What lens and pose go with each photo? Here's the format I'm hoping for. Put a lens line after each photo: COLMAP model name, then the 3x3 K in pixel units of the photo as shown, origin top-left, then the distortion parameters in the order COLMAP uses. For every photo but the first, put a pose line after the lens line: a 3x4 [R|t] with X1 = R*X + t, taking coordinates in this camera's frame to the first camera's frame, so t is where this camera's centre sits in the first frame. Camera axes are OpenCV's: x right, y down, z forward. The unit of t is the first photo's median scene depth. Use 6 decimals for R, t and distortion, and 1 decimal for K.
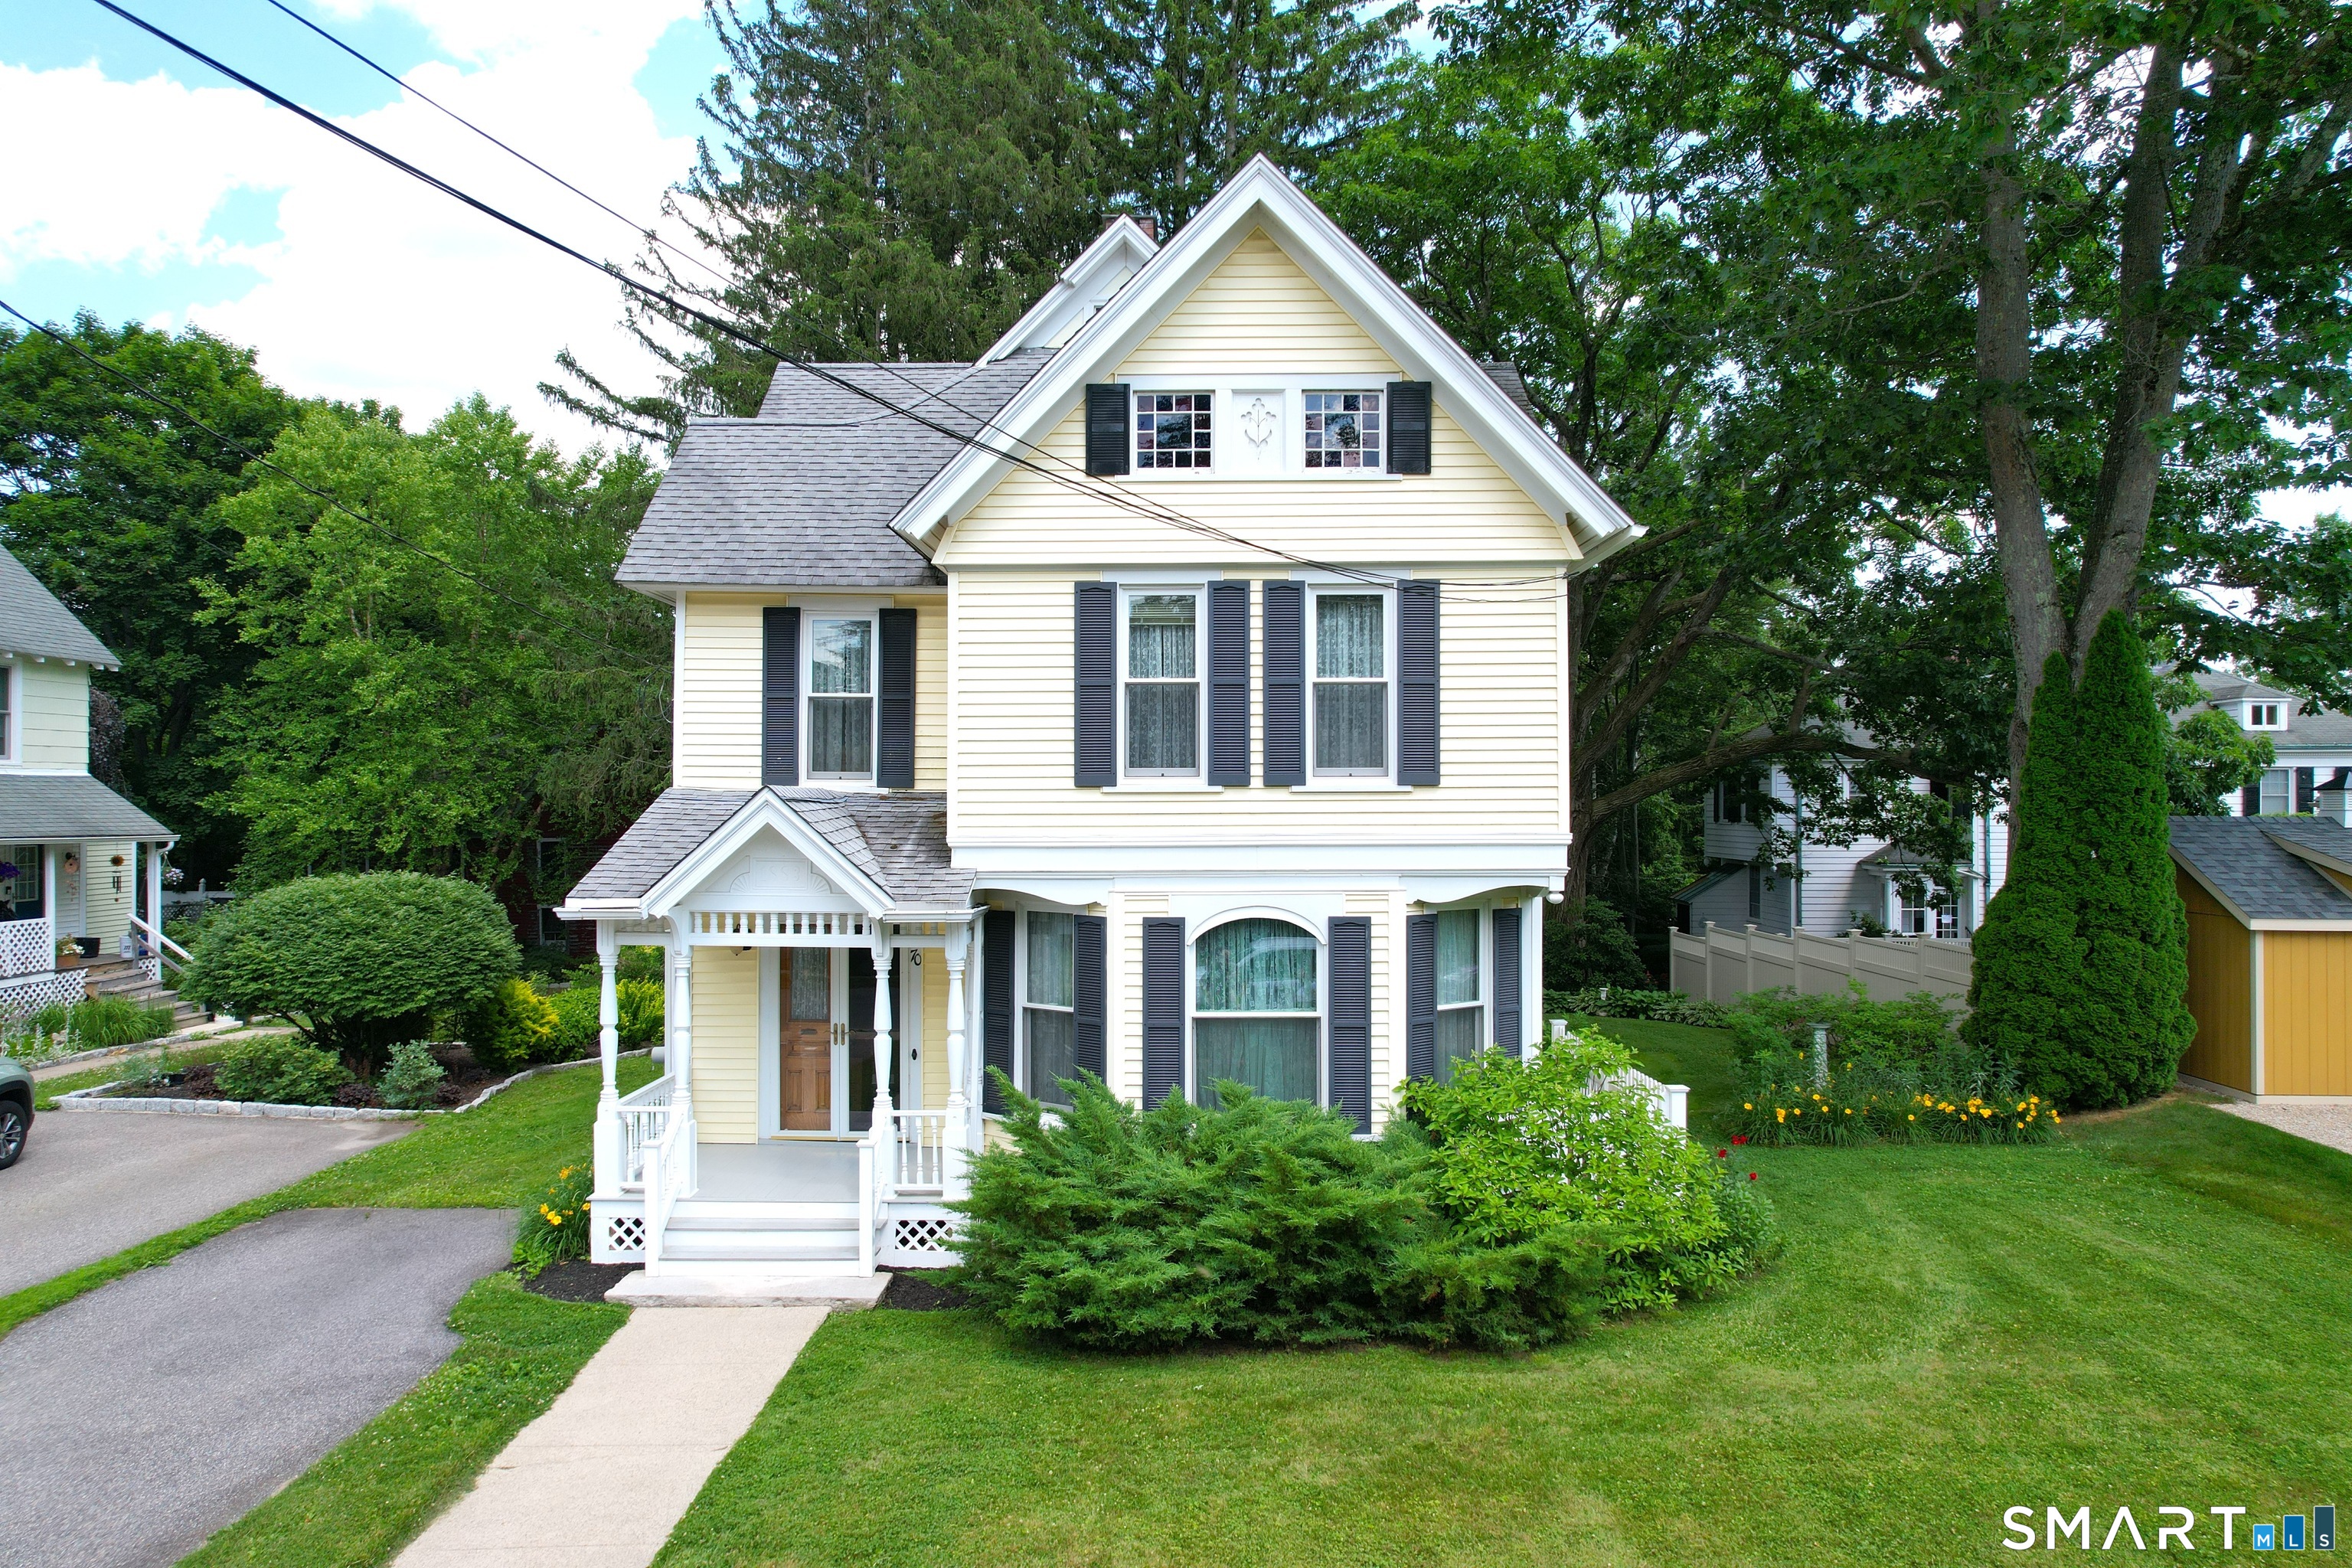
lens RADIAL K [[1476.3, 0, 1176.0], [0, 1476.3, 784.0], [0, 0, 1]] dist [-0.045794, -0.000460]
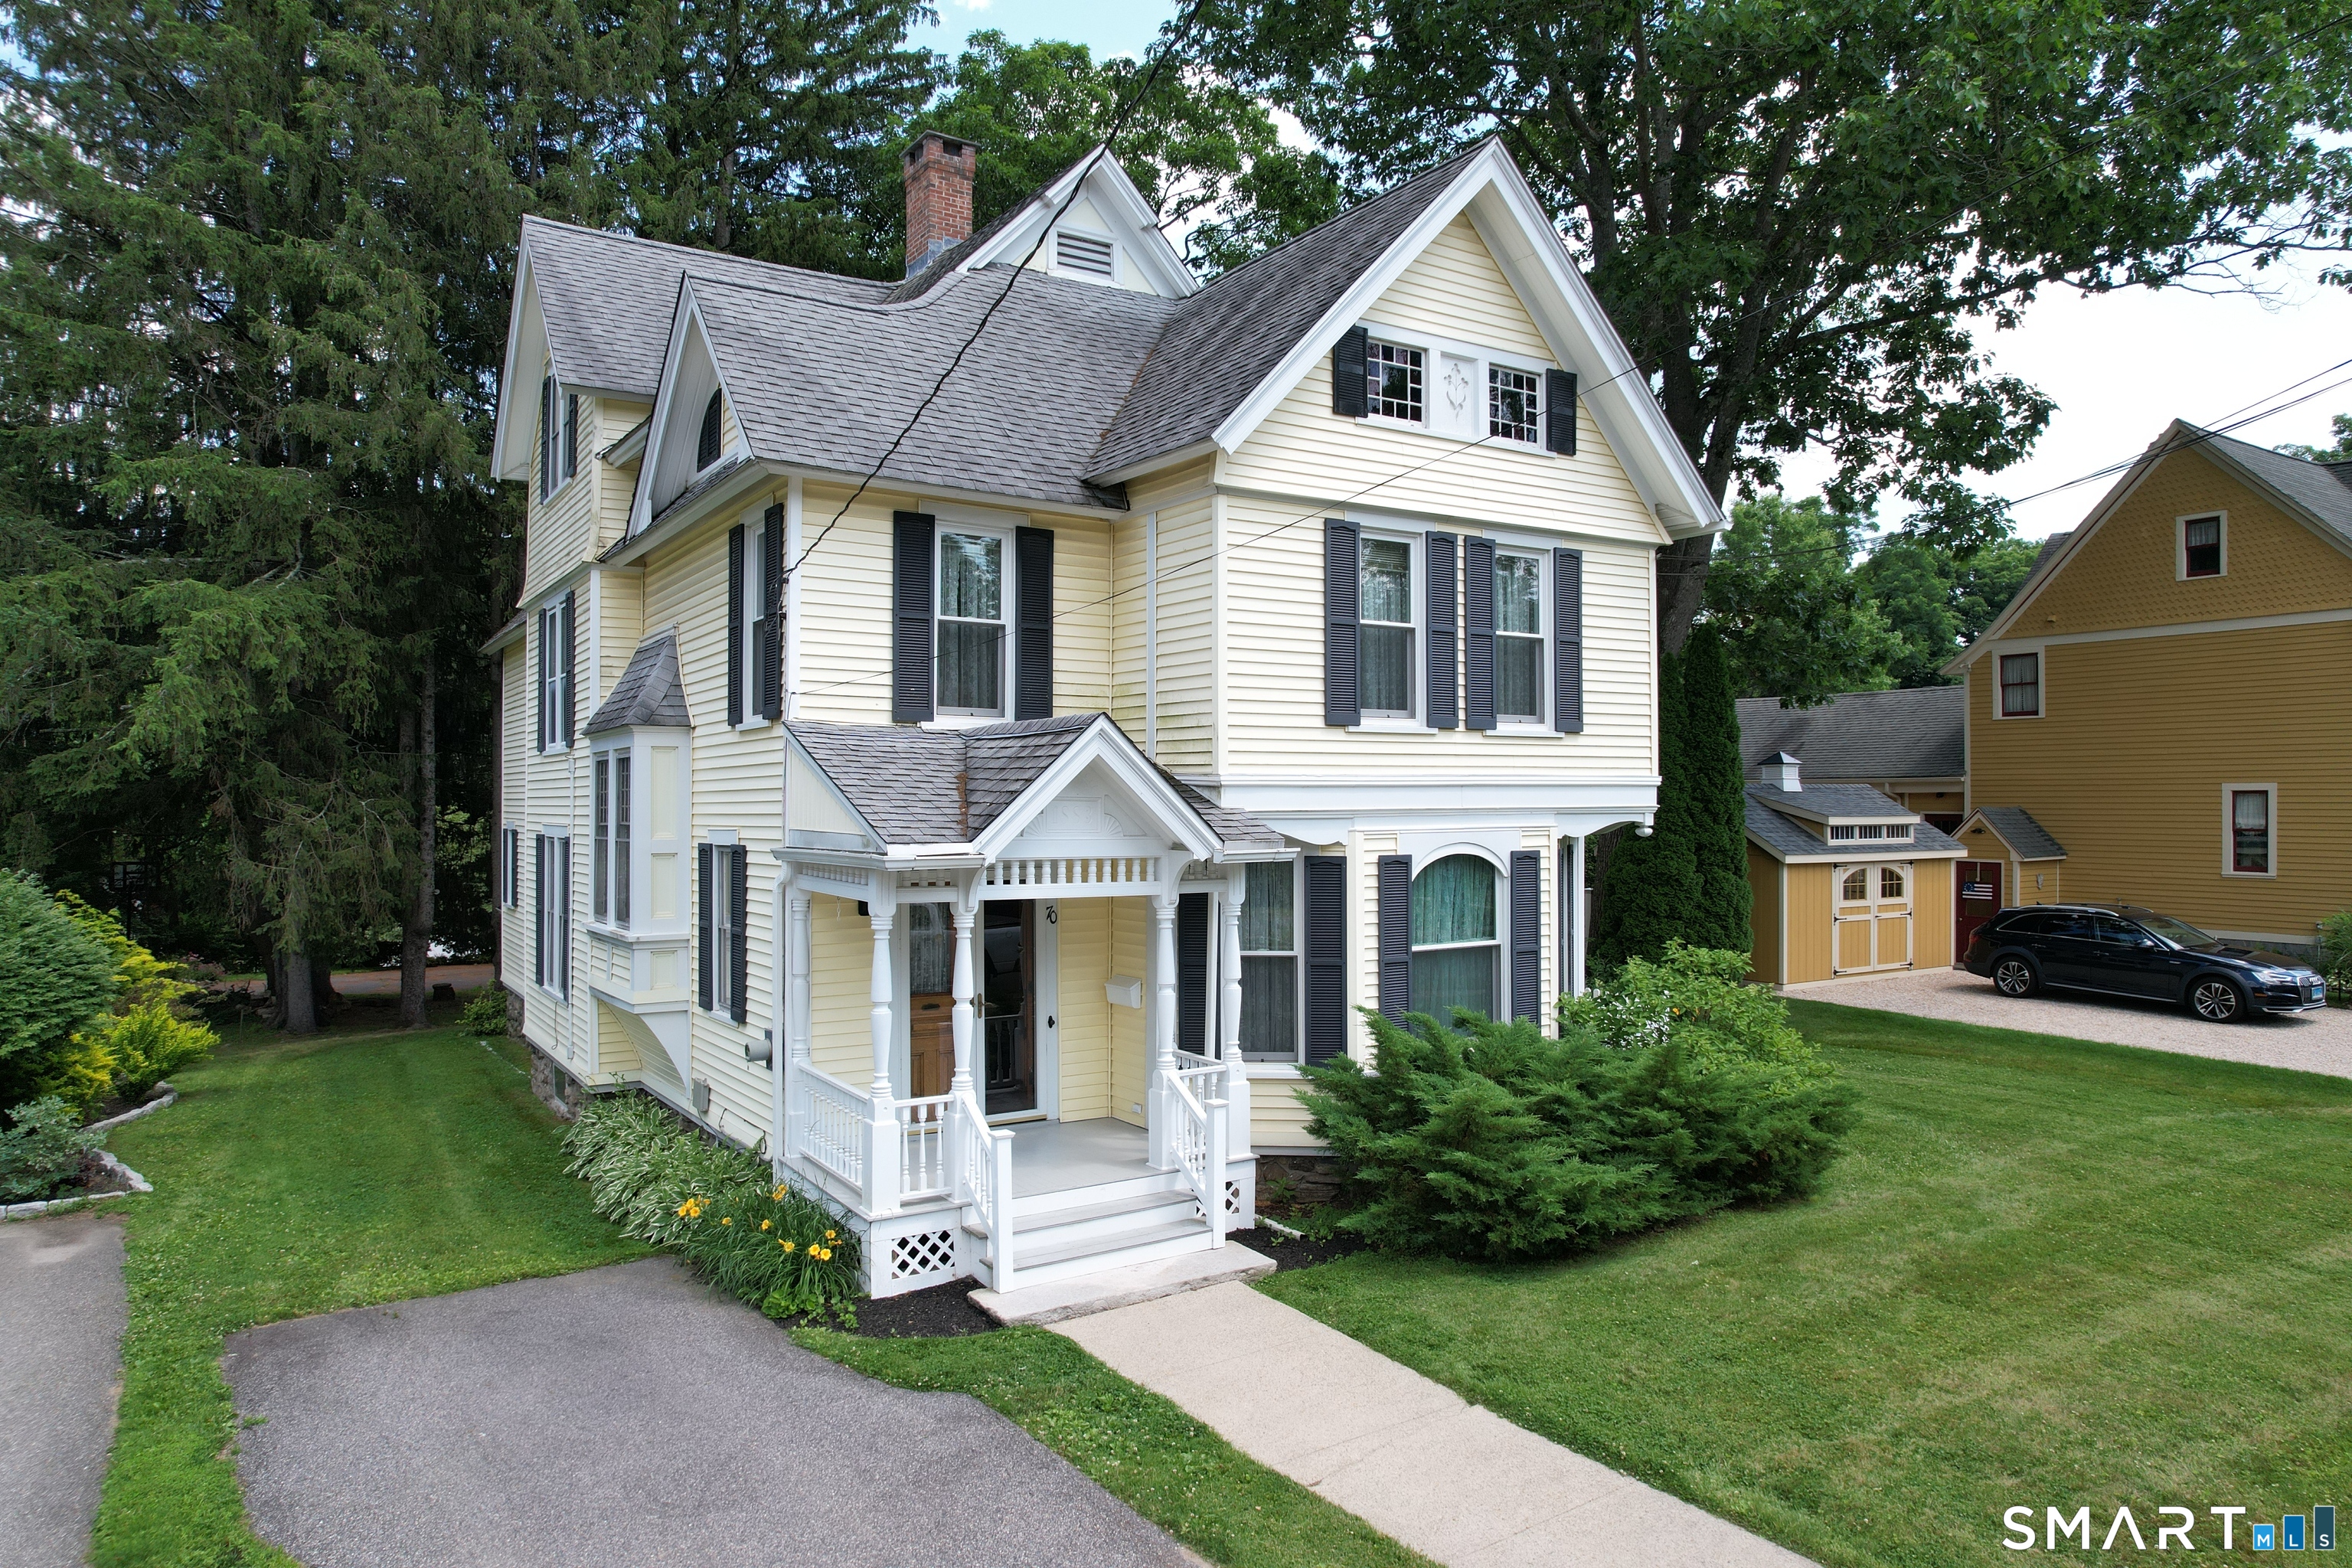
lens RADIAL K [[1483.2, 0, 1176.0], [0, 1483.2, 784.0], [0, 0, 1]] dist [-0.069263, 0.061890]
pose [[0.837523, 0.004630, 0.546382, -0.692904], [-0.006425, 0.999978, 0.001374, 0.040146], [-0.546364, -0.004661, 0.837535, 0.222930]]
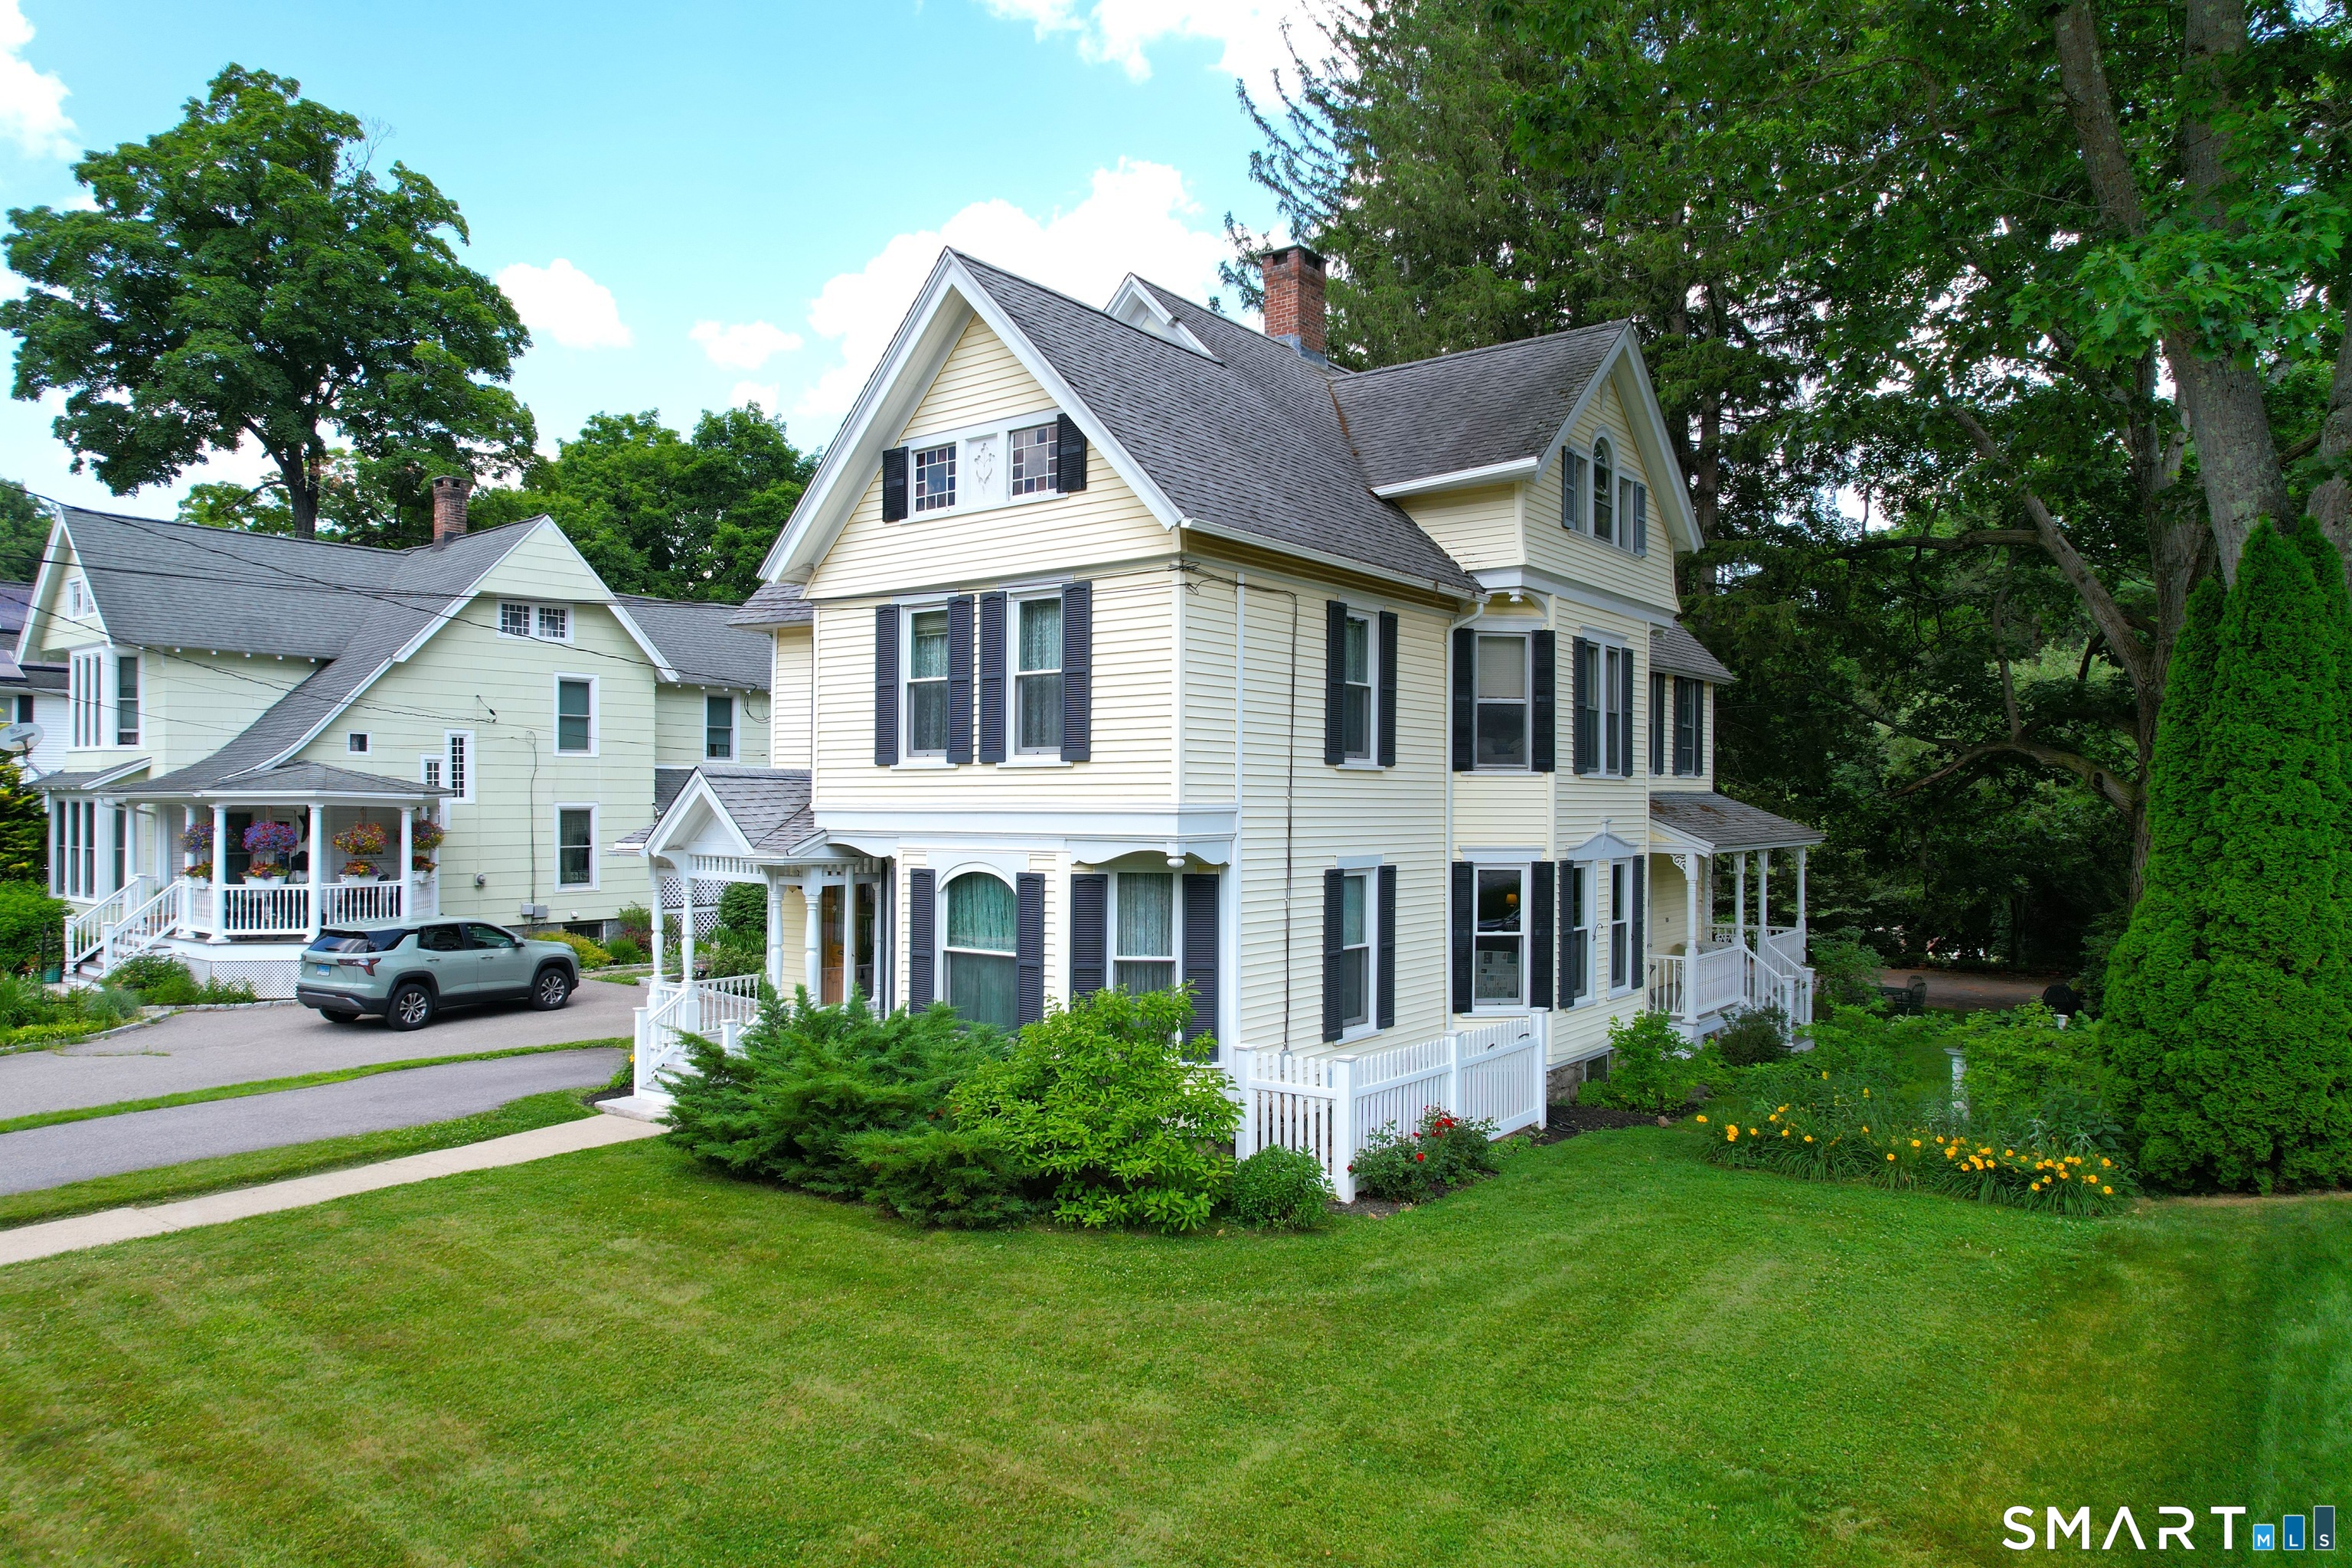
lens RADIAL K [[1483.2, 0, 1176.0], [0, 1483.2, 784.0], [0, 0, 1]] dist [-0.069263, 0.061890]
pose [[0.815261, -0.002830, -0.579087, 0.892030], [0.001070, 0.999994, -0.003382, 0.022683], [0.579093, 0.002138, 0.815259, 0.101519]]
